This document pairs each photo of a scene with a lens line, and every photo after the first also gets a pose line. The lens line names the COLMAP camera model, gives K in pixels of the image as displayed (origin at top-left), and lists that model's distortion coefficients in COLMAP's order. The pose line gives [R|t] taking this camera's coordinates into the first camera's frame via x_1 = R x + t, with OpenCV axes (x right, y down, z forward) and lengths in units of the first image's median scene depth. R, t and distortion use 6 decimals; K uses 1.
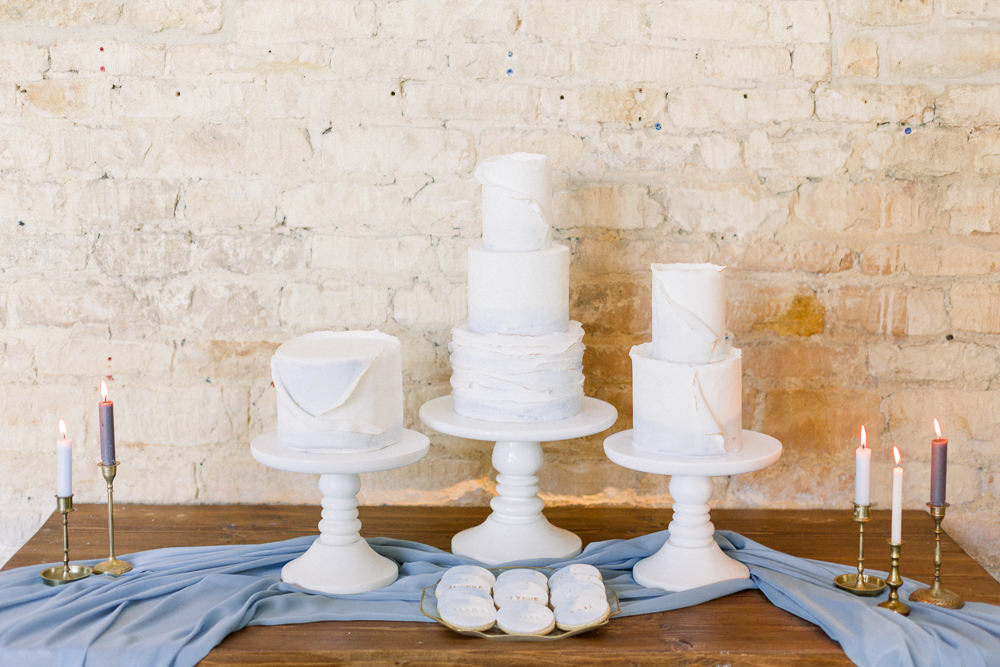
lens RADIAL K [[1470.1, 0, 500.7], [0, 1470.1, 330.8], [0, 0, 1]] dist [-0.015677, 0.000000]
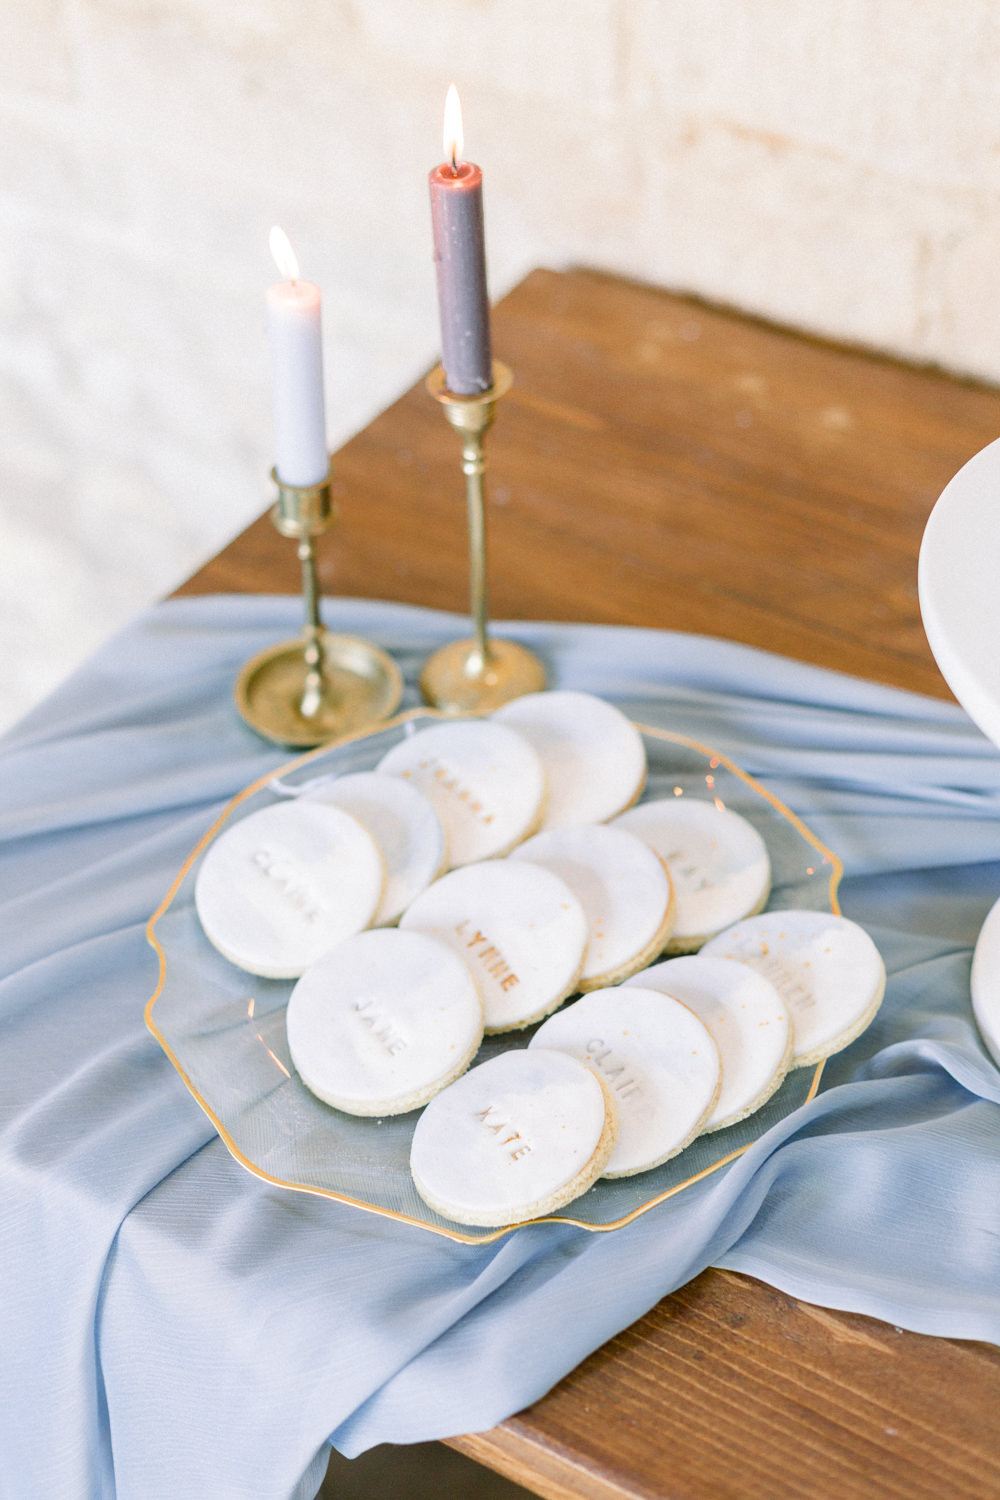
lens RADIAL K [[2205.2, 0, 501.4], [0, 2205.2, 751.0], [0, 0, 1]] dist [-0.015677, 0.000000]
pose [[0.846798, 0.337246, -0.411336, -0.064228], [-0.060369, 0.829251, 0.555606, -0.073838], [0.528477, -0.445655, 0.722568, 0.618970]]
